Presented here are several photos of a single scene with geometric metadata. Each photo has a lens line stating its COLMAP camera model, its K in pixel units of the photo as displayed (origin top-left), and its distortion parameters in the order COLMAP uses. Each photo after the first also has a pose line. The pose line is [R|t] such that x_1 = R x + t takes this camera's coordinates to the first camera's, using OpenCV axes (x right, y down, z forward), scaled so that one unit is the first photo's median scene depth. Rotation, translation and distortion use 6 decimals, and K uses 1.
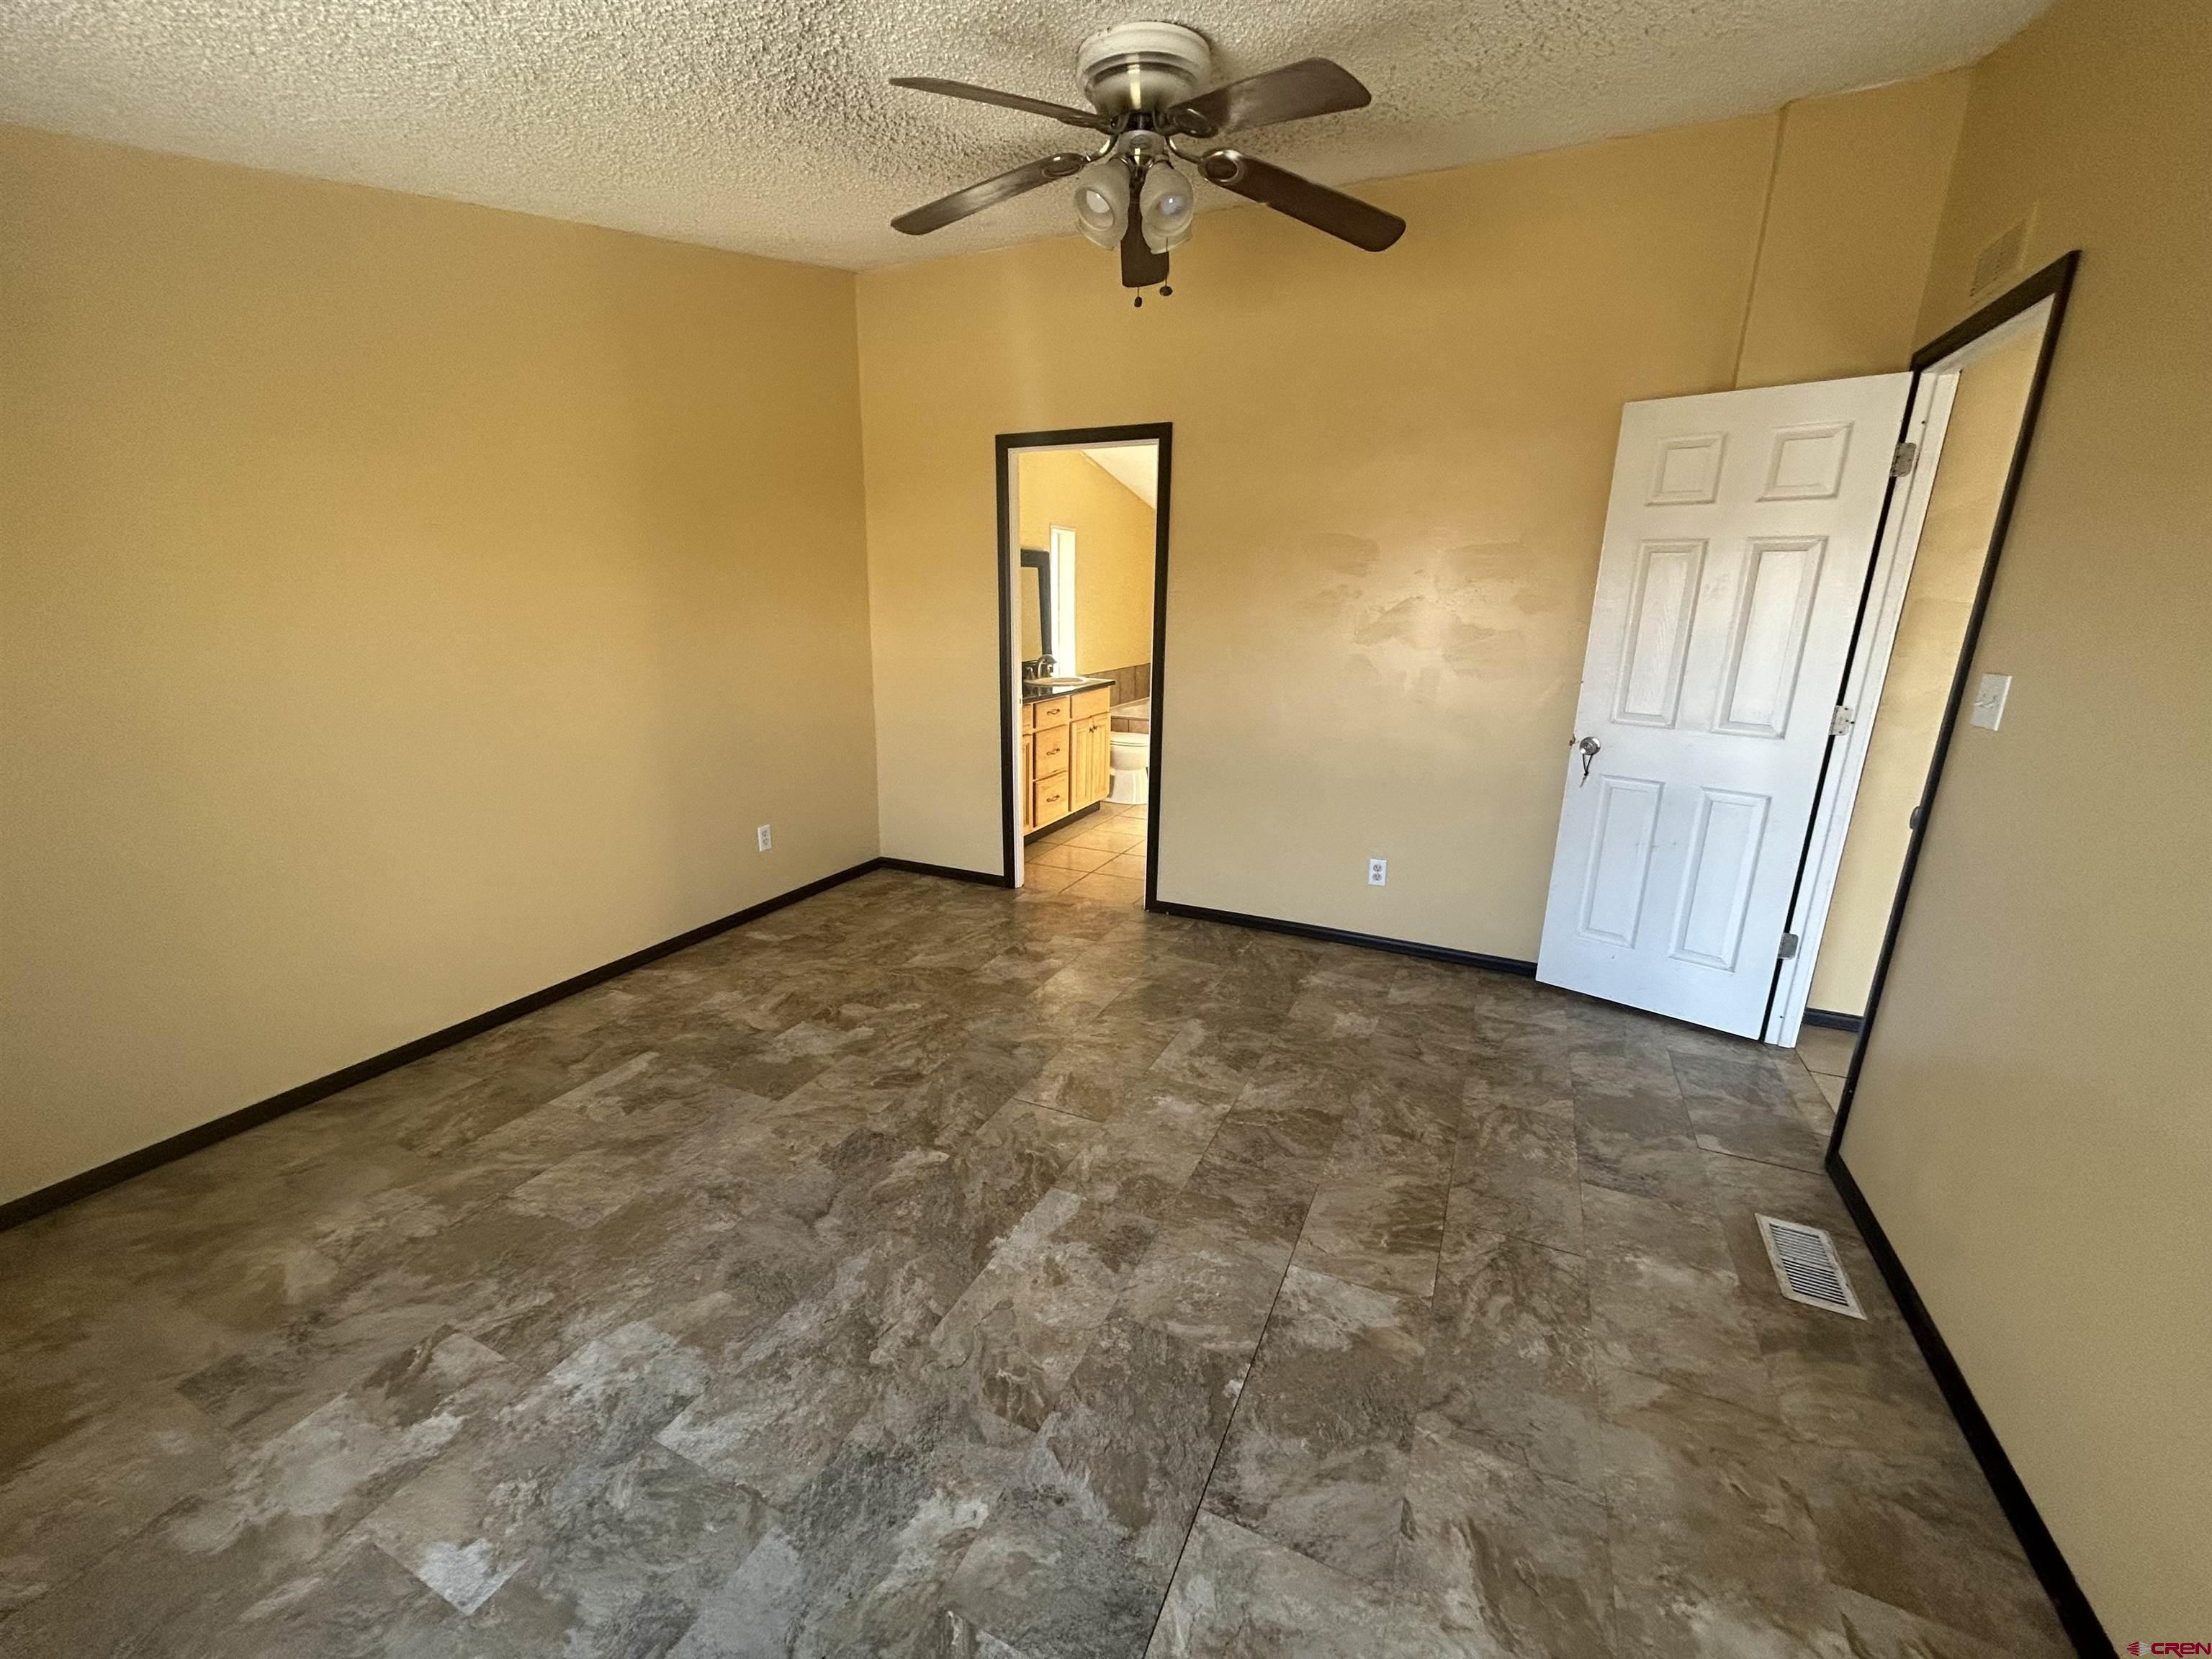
lens RADIAL K [[883.2, 0, 1107.9], [0, 883.2, 829.9], [0, 0, 1]] dist [0.002129, -0.000372]
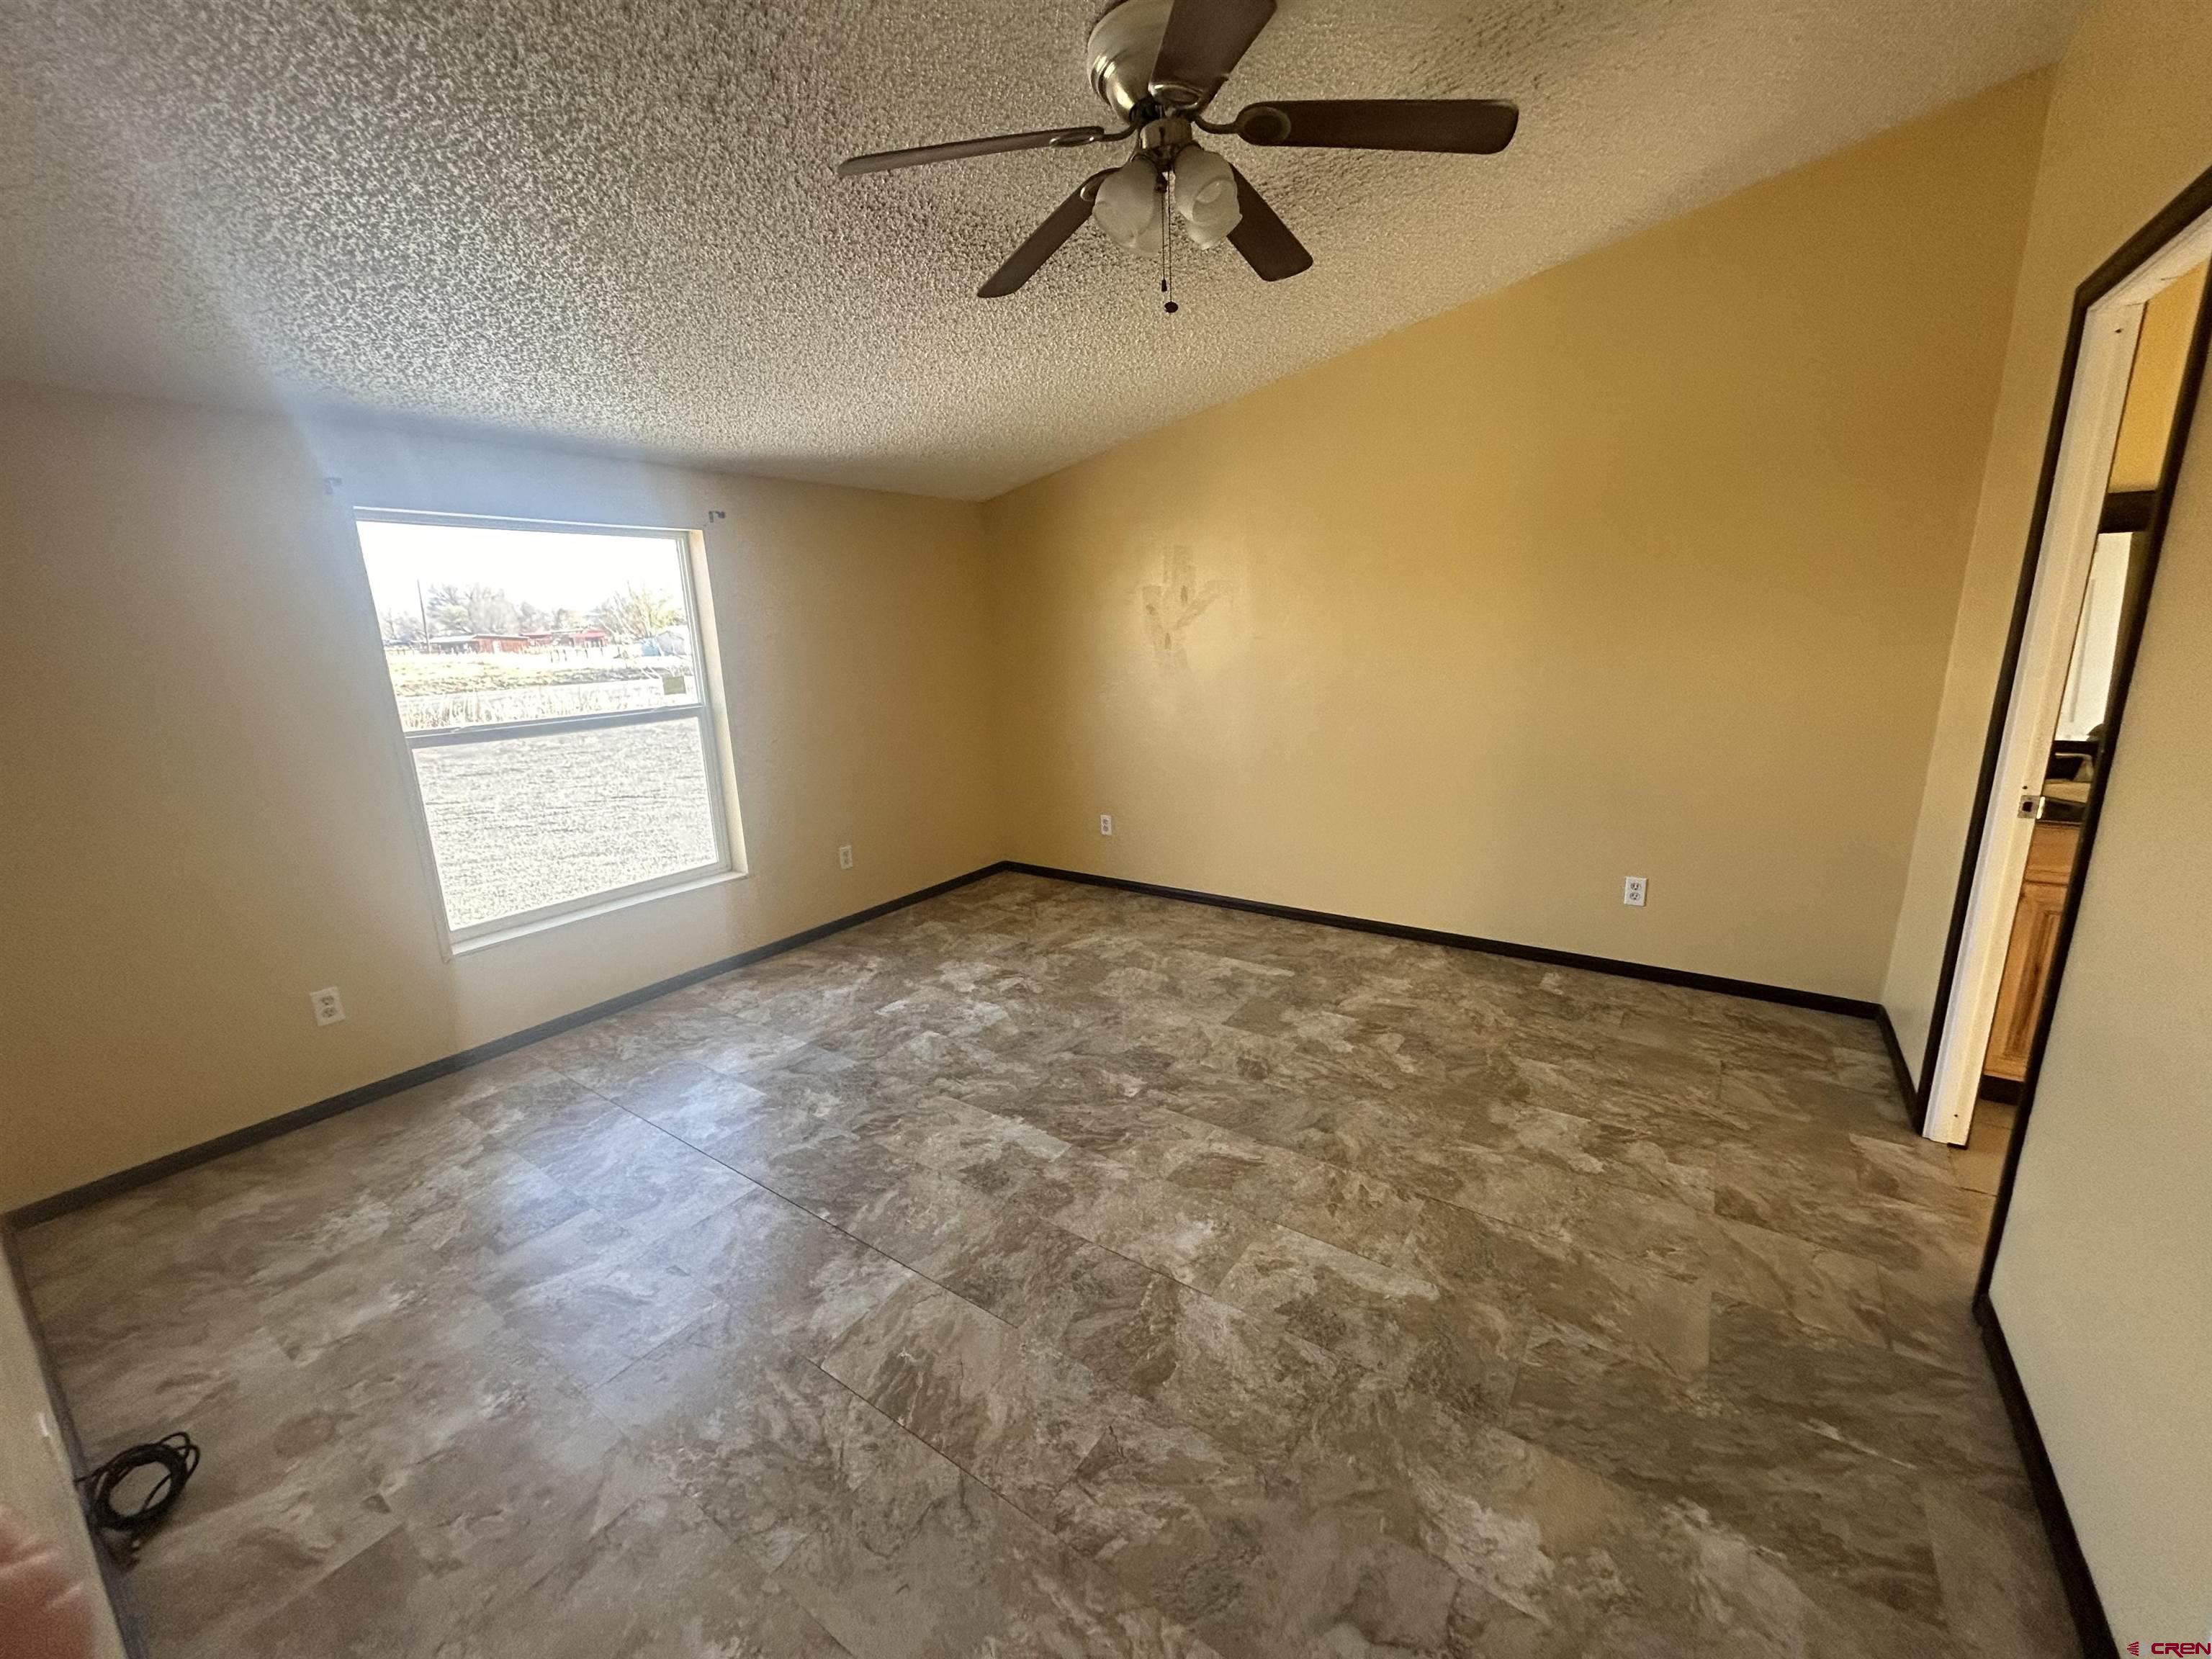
lens RADIAL K [[883.2, 0, 1107.9], [0, 883.2, 829.9], [0, 0, 1]] dist [0.002129, -0.000372]
pose [[-0.167824, 0.227892, -0.959115, 0.881245], [-0.225216, 0.938321, 0.262359, -0.271933], [0.959746, 0.260038, -0.106148, 1.000677]]
